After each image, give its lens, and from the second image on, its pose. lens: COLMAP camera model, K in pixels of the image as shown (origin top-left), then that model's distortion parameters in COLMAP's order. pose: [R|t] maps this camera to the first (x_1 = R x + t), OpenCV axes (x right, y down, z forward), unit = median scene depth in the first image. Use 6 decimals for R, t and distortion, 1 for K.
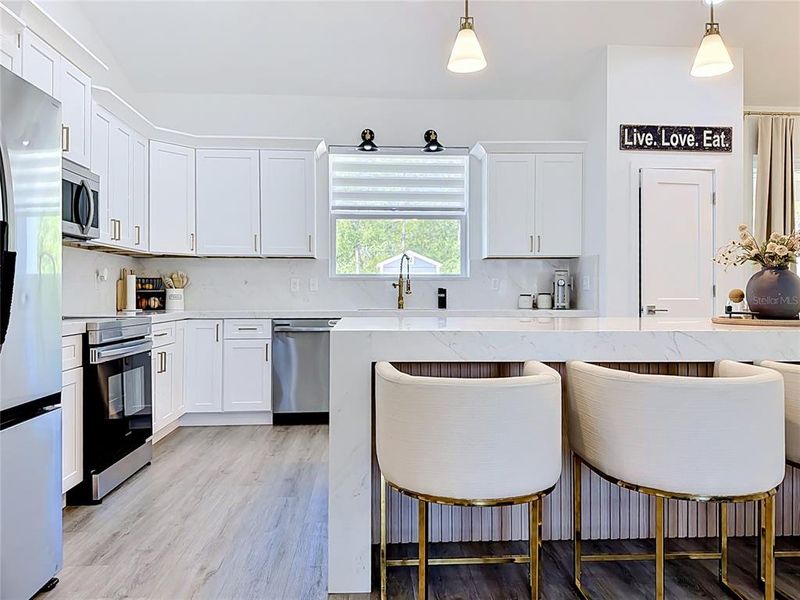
lens RADIAL K [[589.2, 0, 395.8], [0, 589.2, 296.0], [0, 0, 1]] dist [0.044704, -0.063443]
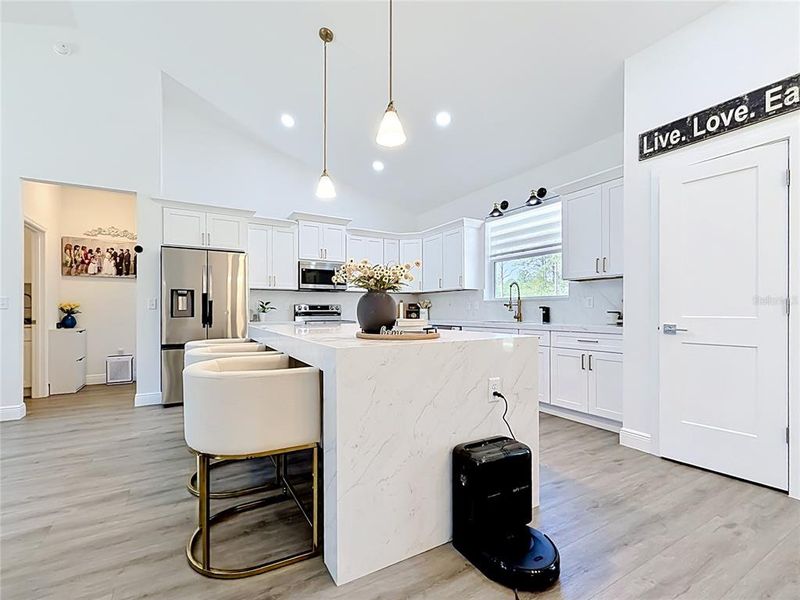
lens RADIAL K [[354.0, 0, 377.9], [0, 354.0, 313.8], [0, 0, 1]] dist [-0.000552, 0.000329]
pose [[0.429332, 0.005676, -0.903129, 0.679046], [-0.001036, 0.999983, 0.005792, -0.001783], [0.903146, -0.001551, 0.429331, 0.352685]]
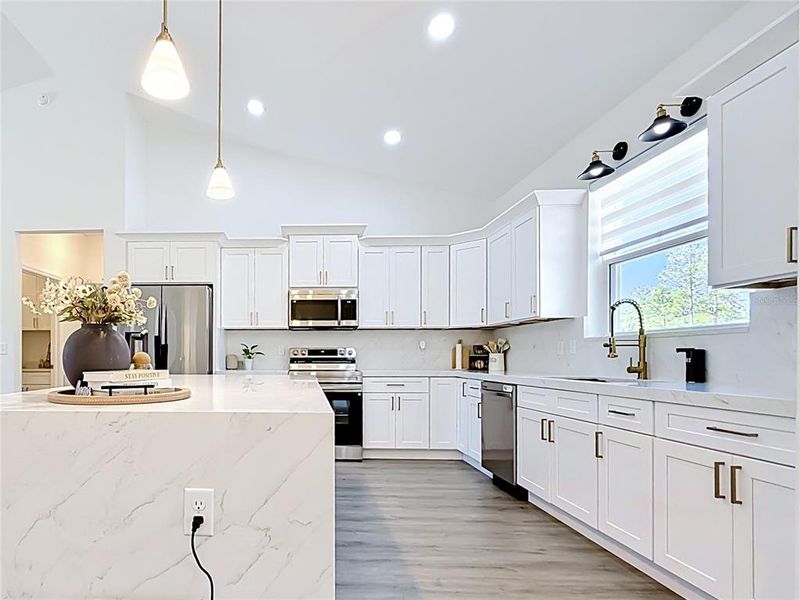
lens RADIAL K [[443.9, 0, 288.4], [0, 443.9, 358.6], [0, 0, 1]] dist [-0.002861, -0.000683]
pose [[-0.102966, 0.001268, -0.994684, 0.614288], [-0.004460, 0.999989, 0.001736, -0.001540], [0.994675, 0.004615, -0.102959, 0.692114]]
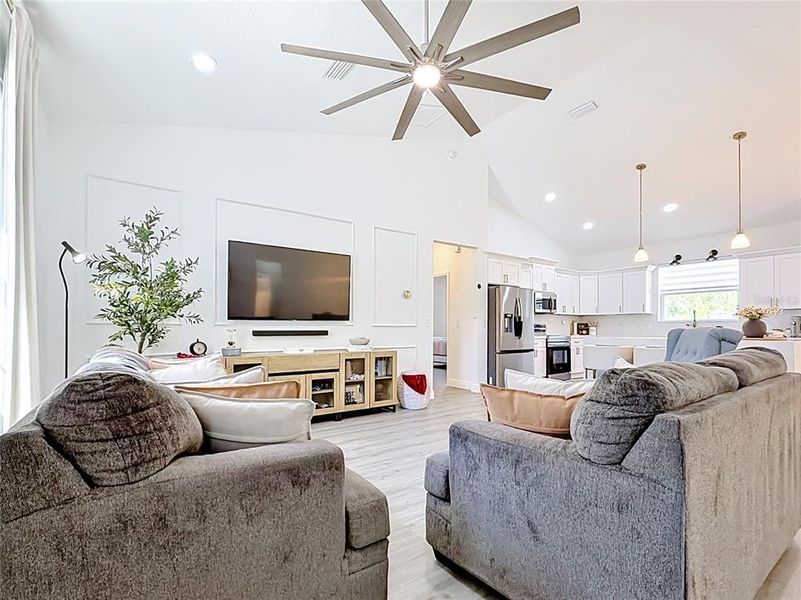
lens RADIAL K [[382.8, 0, 396.7], [0, 382.8, 331.9], [0, 0, 1]] dist [-0.009529, 0.001684]
pose [[0.522576, 0.005680, -0.852574, 0.669867], [-0.004597, 0.999982, 0.003844, 0.006751], [0.852580, 0.001910, 0.522593, -0.696506]]
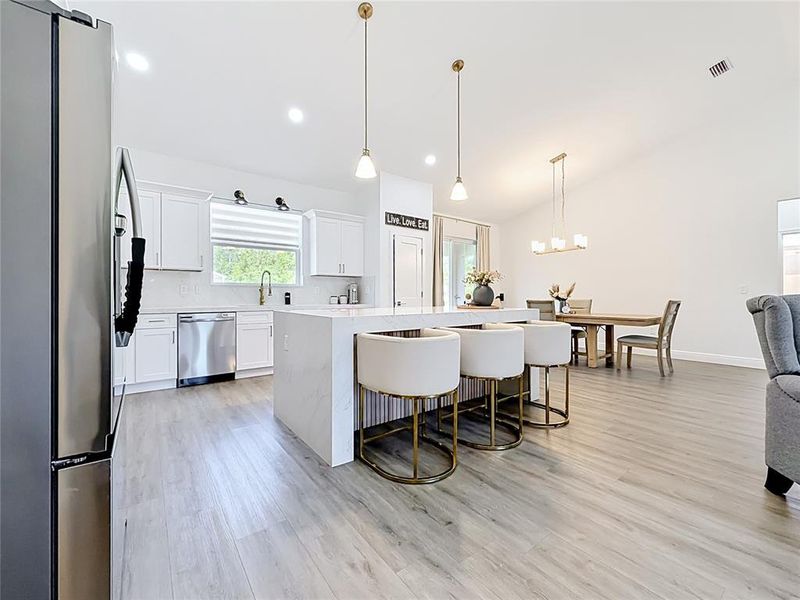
lens RADIAL K [[333.6, 0, 400.7], [0, 333.6, 297.6], [0, 0, 1]] dist [-0.000348, 0.000265]
pose [[0.830014, -0.002757, 0.557735, -0.200532], [0.001335, 0.999995, 0.002956, -0.000402], [-0.557741, -0.001709, 0.830014, 0.030396]]
